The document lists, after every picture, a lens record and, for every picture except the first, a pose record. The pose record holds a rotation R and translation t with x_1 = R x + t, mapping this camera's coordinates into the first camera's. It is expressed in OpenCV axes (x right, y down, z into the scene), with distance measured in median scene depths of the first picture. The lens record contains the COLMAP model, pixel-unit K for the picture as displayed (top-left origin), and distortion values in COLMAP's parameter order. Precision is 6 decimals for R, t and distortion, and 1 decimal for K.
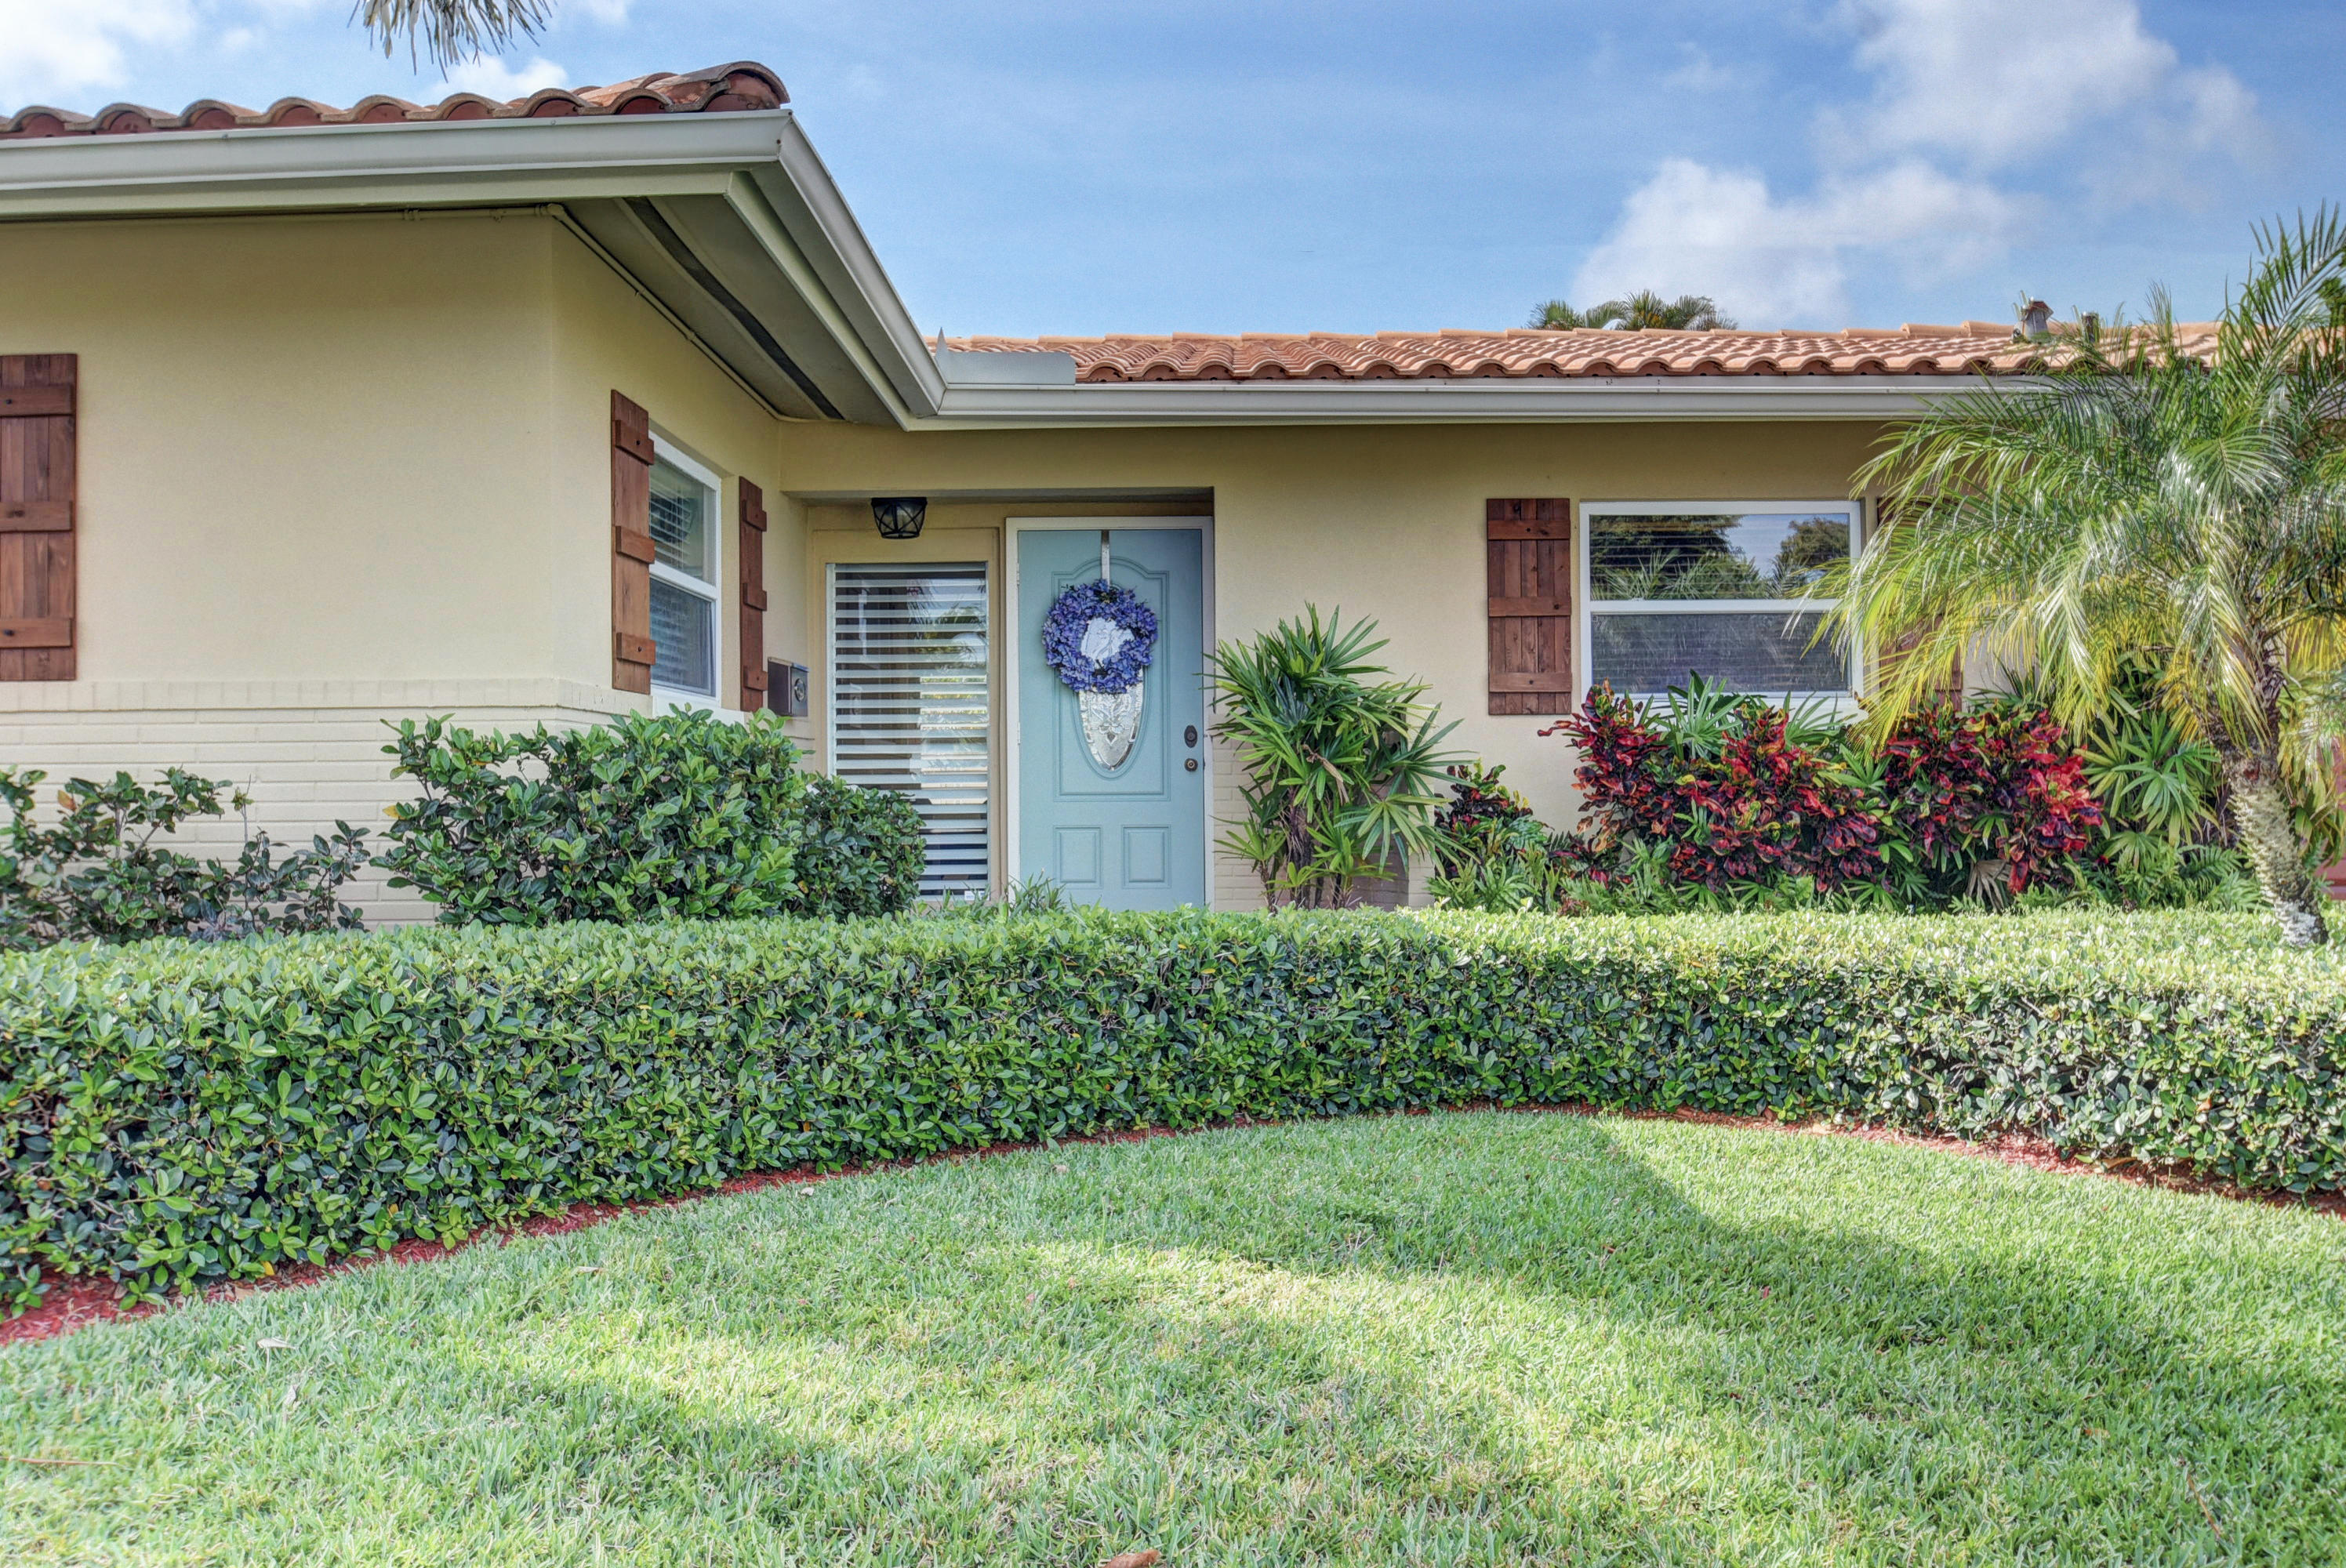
lens RADIAL K [[2004.3, 0, 1182.2], [0, 2004.3, 774.7], [0, 0, 1]] dist [-0.055600, 0.002318]
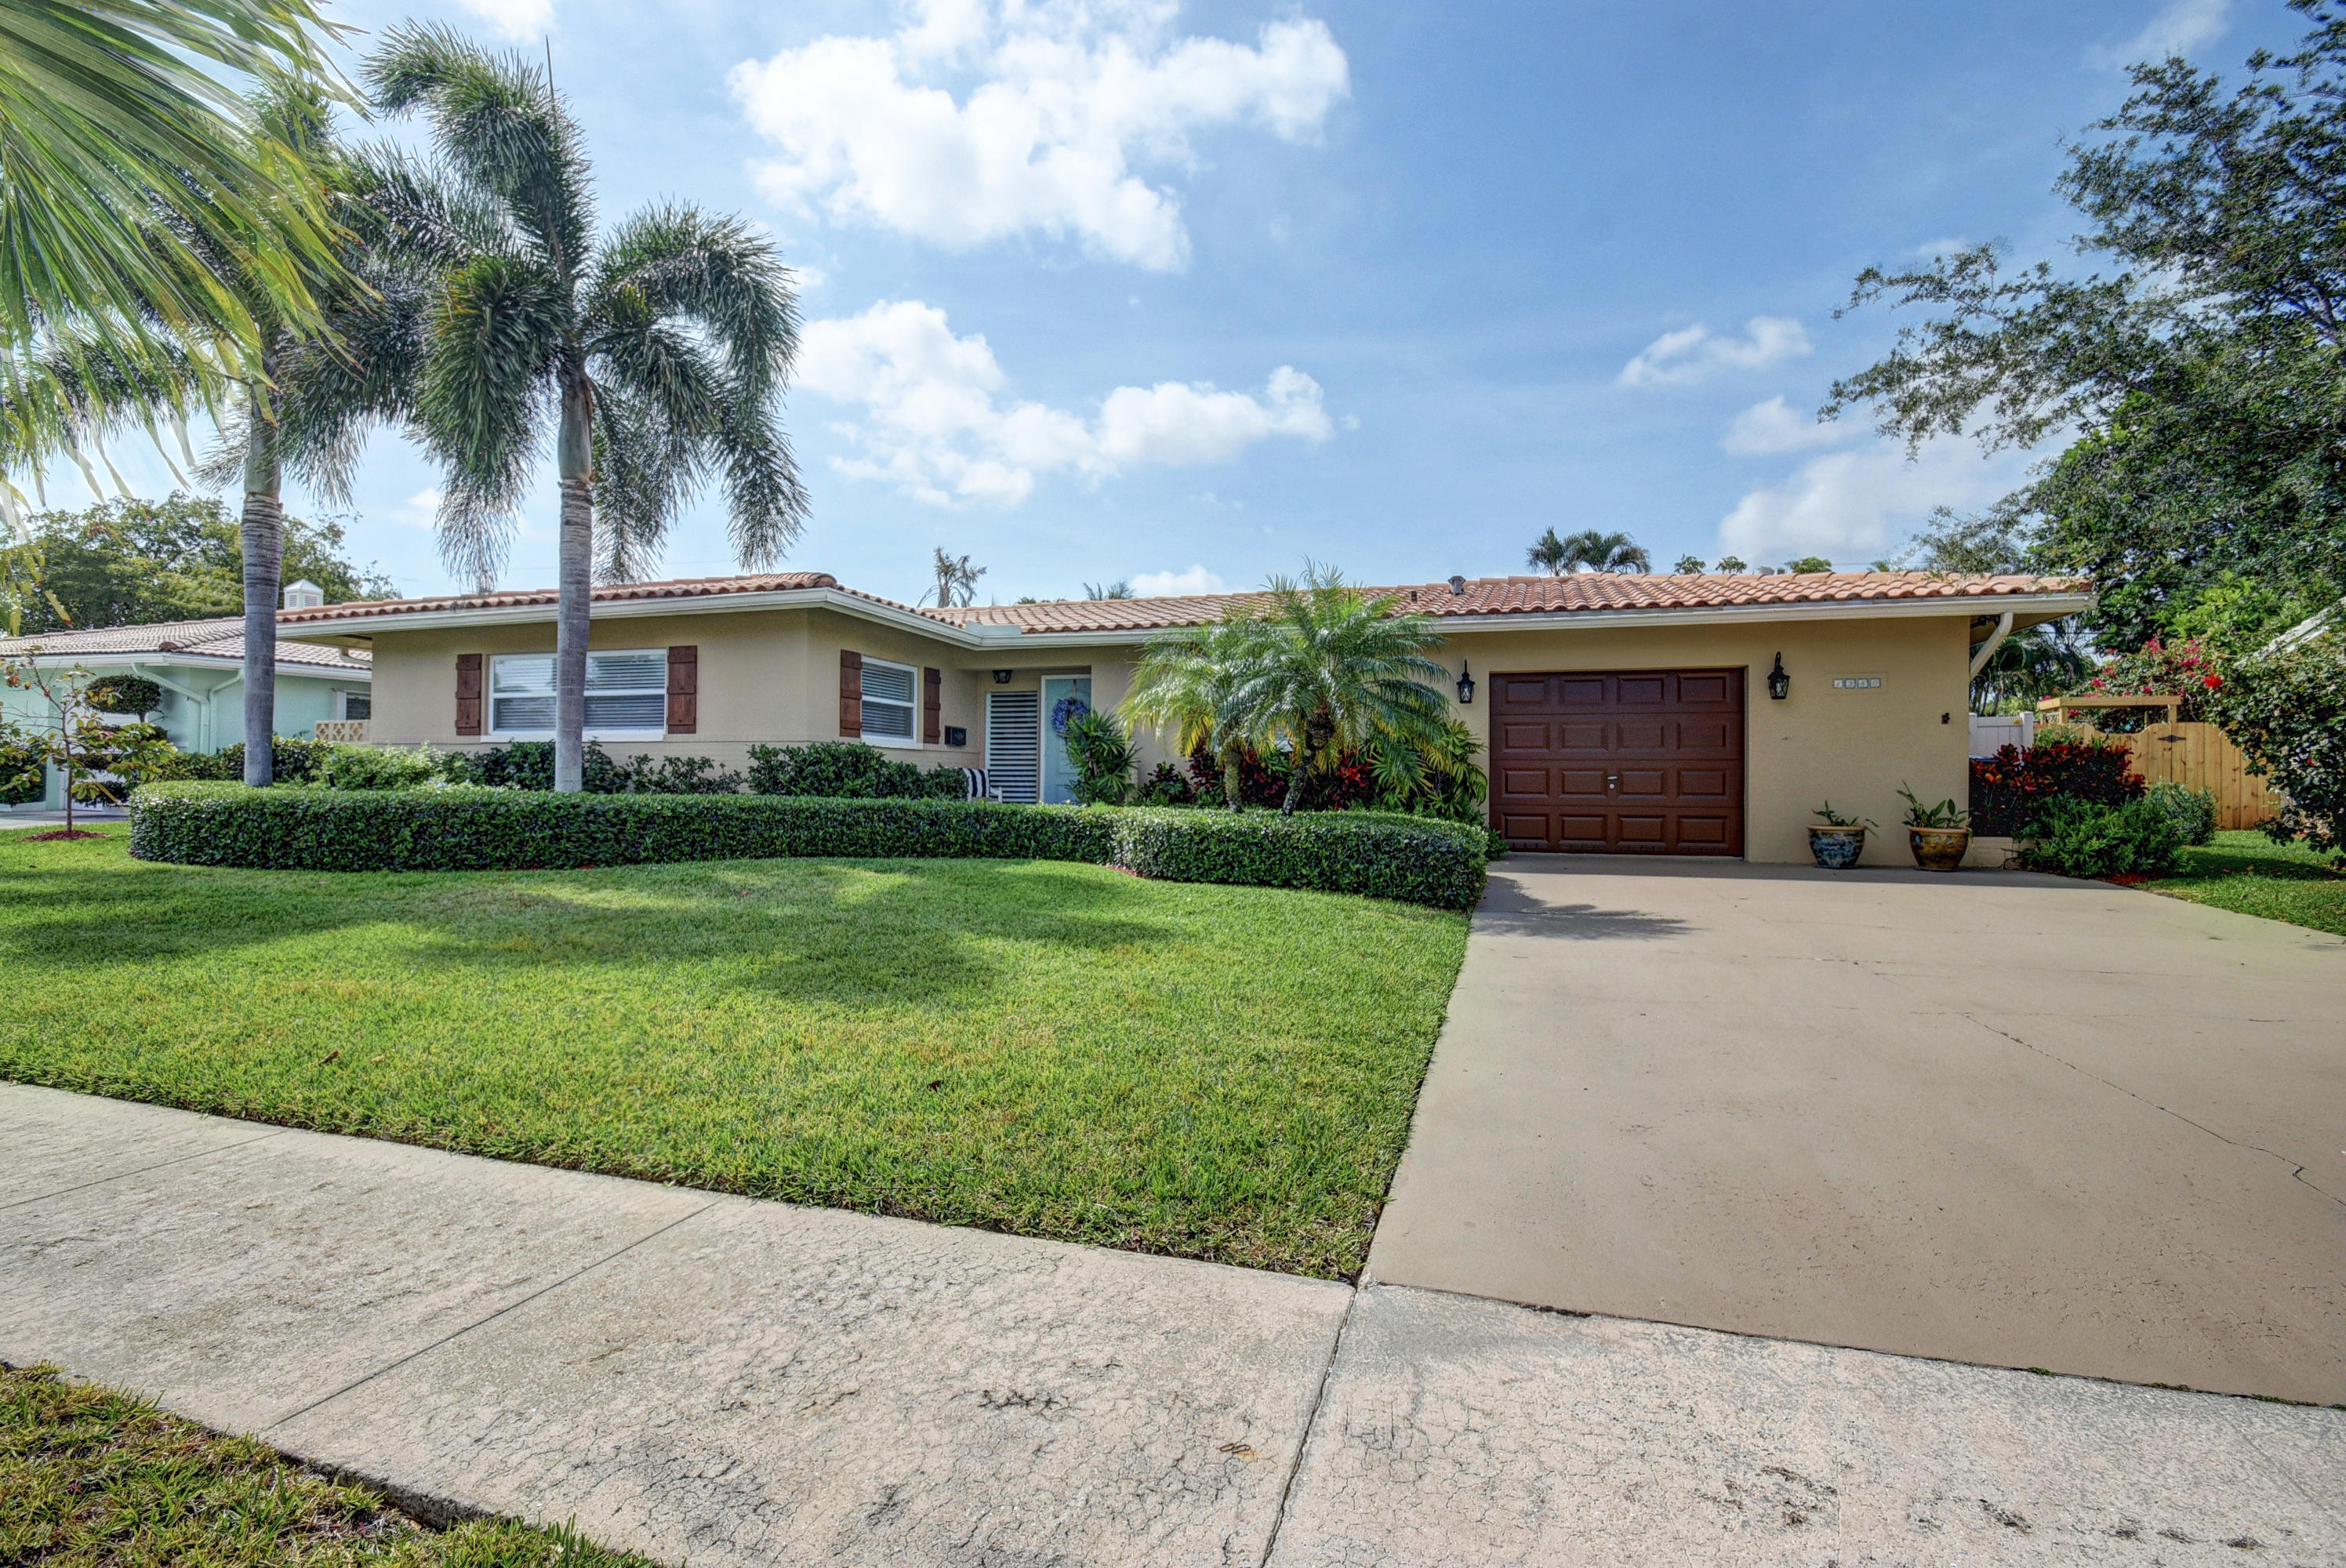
lens RADIAL K [[1089.1, 0, 1156.7], [0, 1089.1, 787.2], [0, 0, 1]] dist [0.004962, 0.000600]
pose [[0.948813, 0.016530, -0.315407, 0.644879], [-0.014720, 0.999859, 0.008118, 0.017657], [0.315496, -0.003060, 0.948922, -0.483093]]
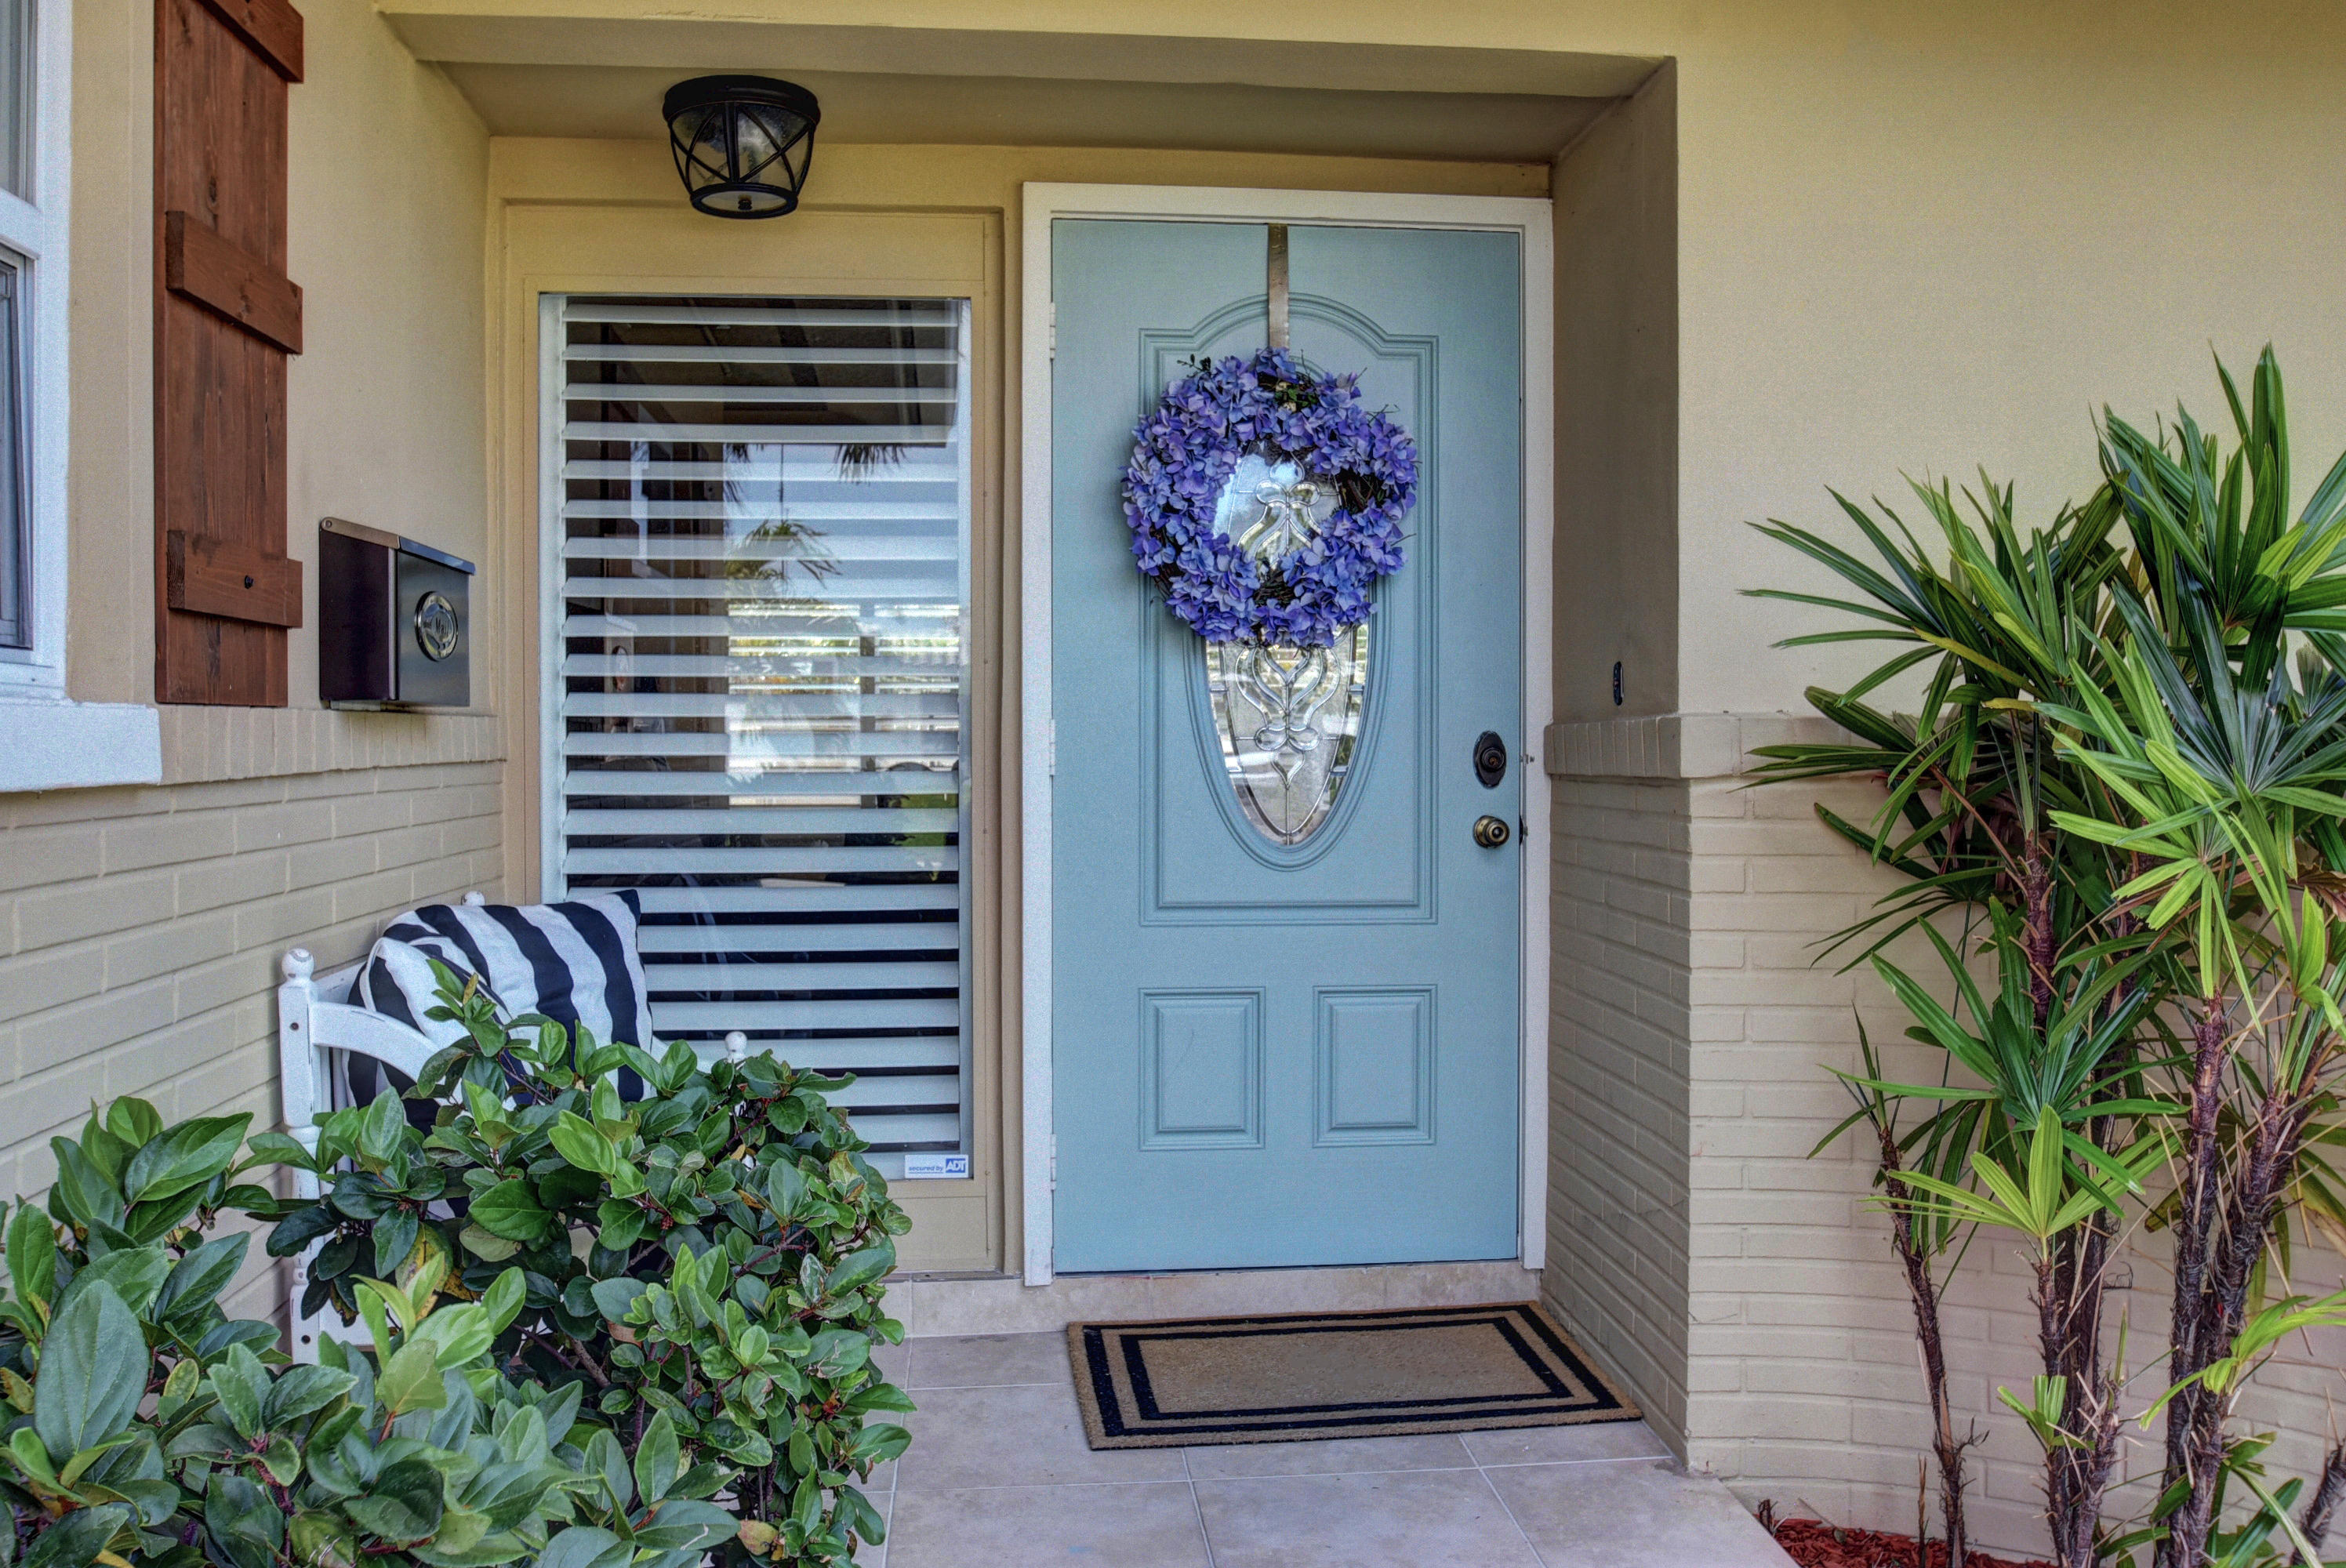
lens RADIAL K [[2004.3, 0, 1179.1], [0, 2004.3, 779.8], [0, 0, 1]] dist [-0.055600, 0.002318]
pose [[0.994230, 0.006459, 0.107071, -0.113286], [-0.009651, 0.999523, 0.029325, -0.030065], [-0.106831, -0.030189, 0.993819, 0.711520]]
